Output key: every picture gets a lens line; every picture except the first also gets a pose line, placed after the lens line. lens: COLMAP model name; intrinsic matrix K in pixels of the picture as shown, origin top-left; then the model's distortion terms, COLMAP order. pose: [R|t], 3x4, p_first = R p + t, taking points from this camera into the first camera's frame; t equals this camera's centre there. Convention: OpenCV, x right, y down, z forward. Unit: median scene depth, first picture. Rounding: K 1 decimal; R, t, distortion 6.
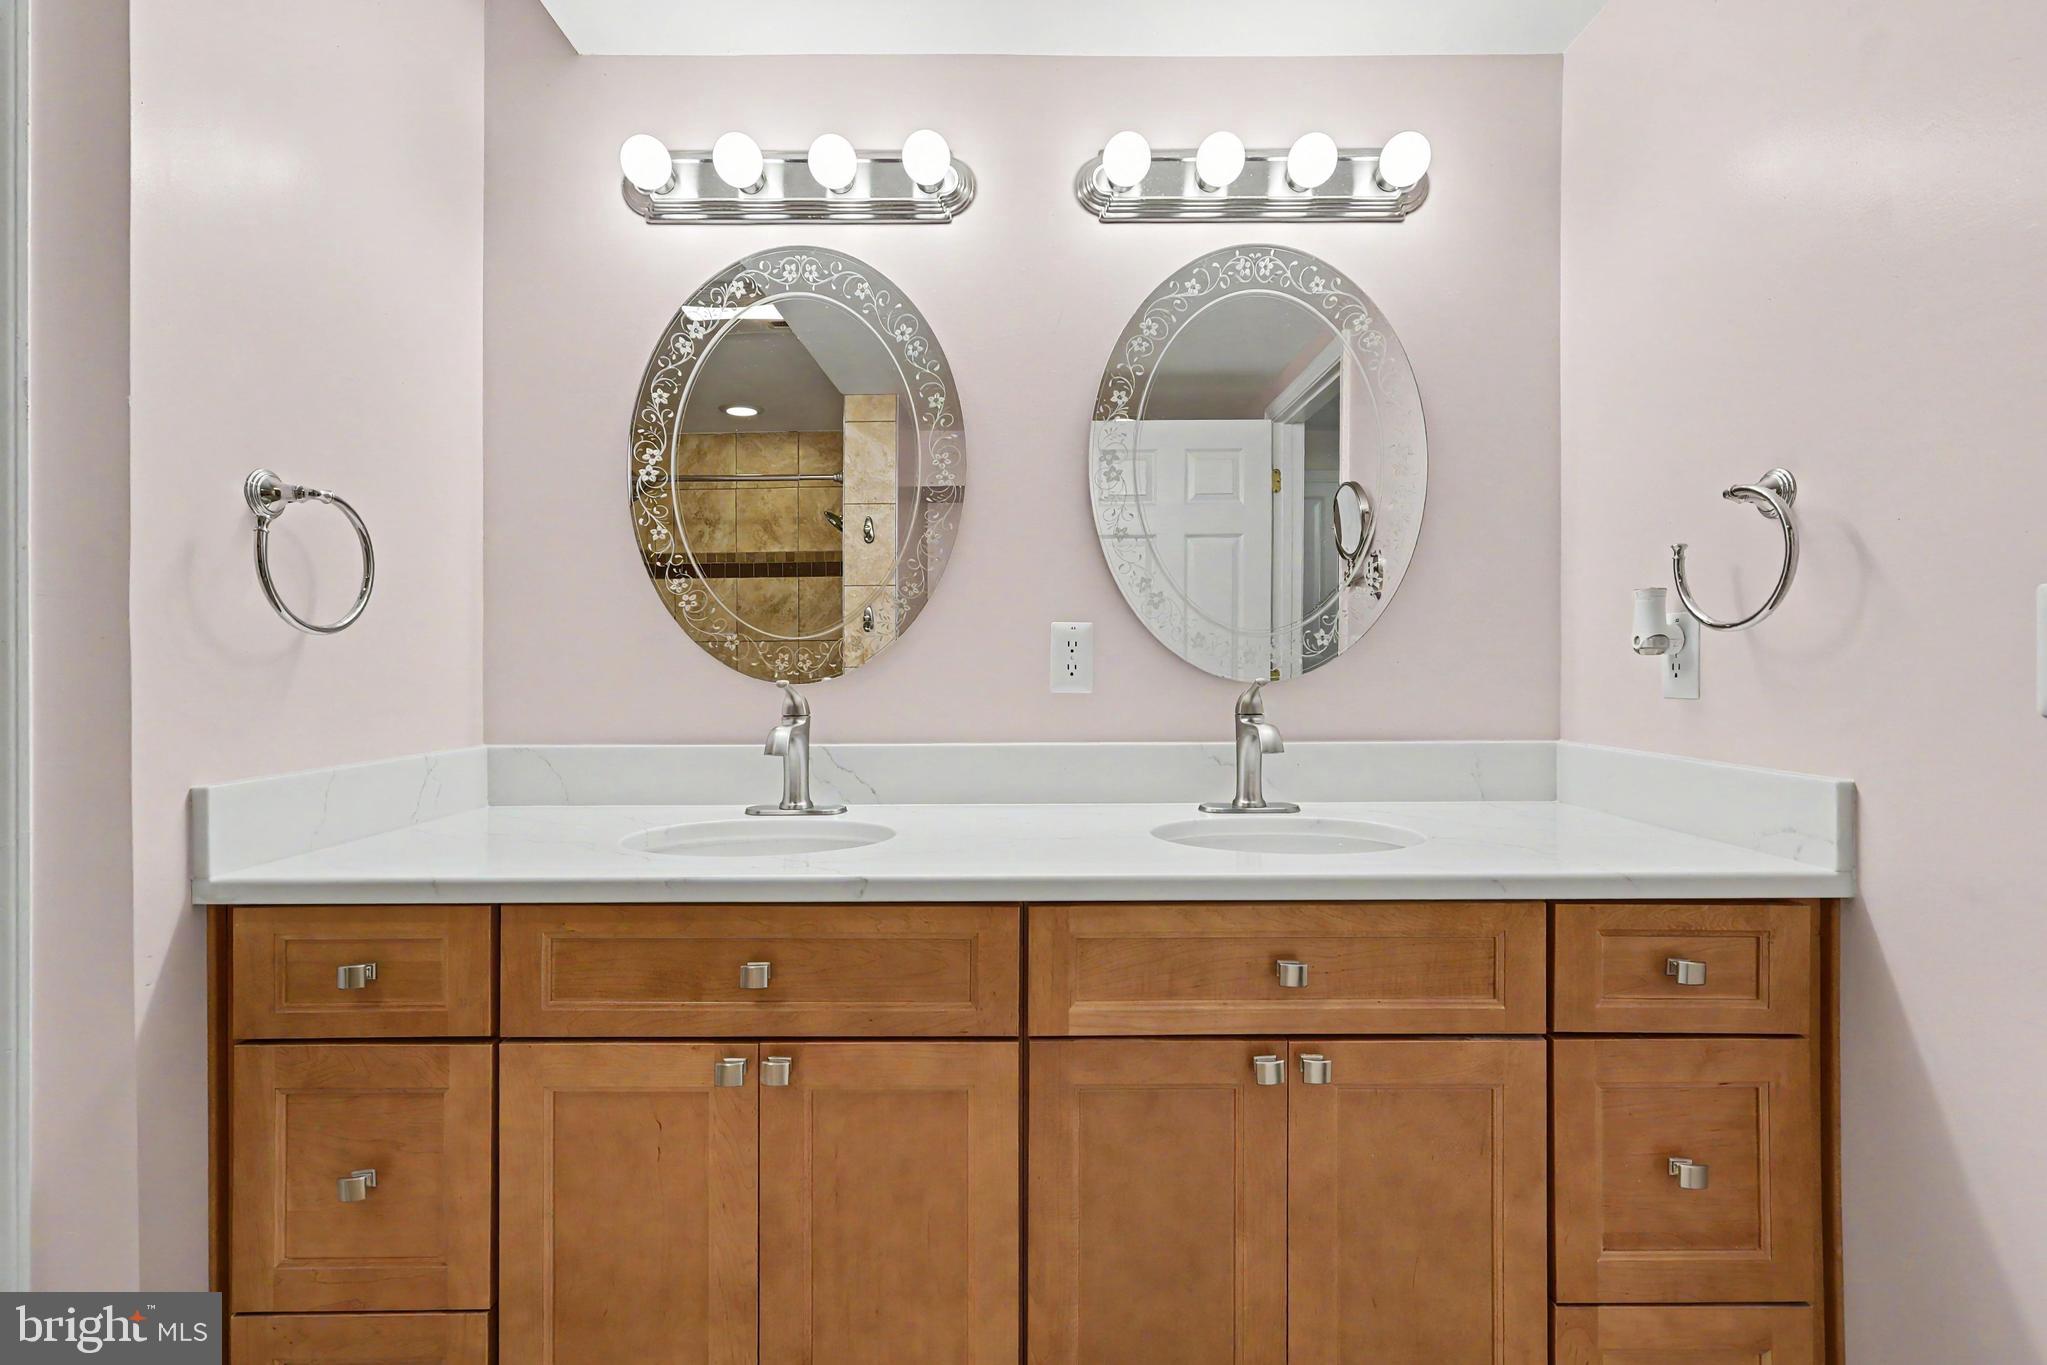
lens RADIAL K [[909.2, 0, 1023.6], [0, 909.2, 687.2], [0, 0, 1]] dist [-0.000881, 0.002392]
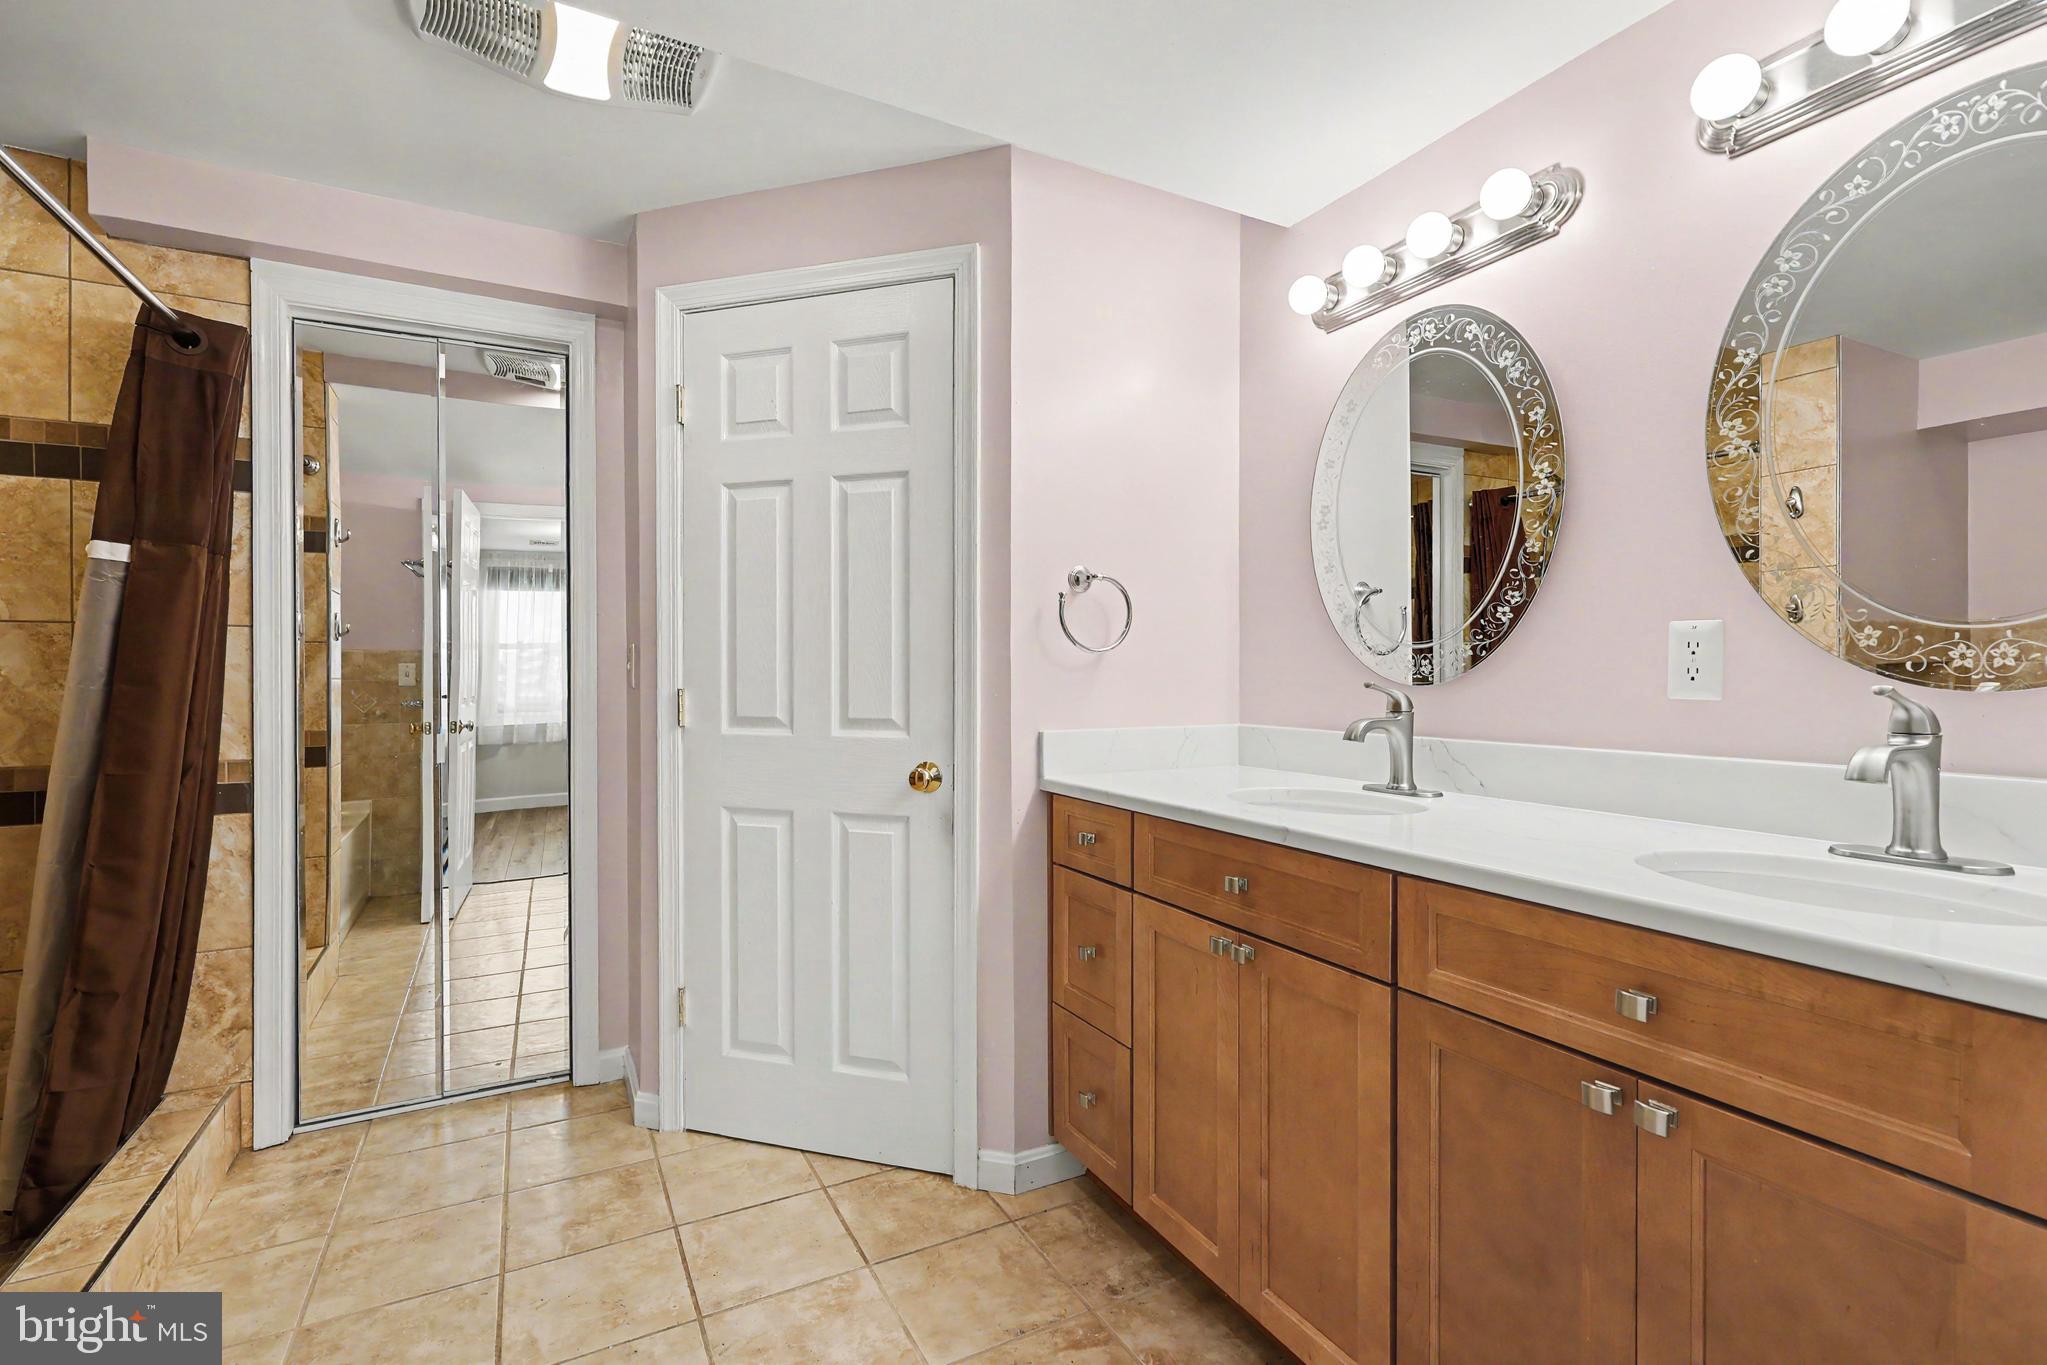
lens RADIAL K [[909.2, 0, 1021.8], [0, 909.2, 674.1], [0, 0, 1]] dist [-0.000881, 0.002392]
pose [[0.470572, 0.003620, -0.882354, 0.543003], [-0.016821, 0.999847, -0.004868, -0.004630], [0.882201, 0.017133, 0.470561, 0.004019]]
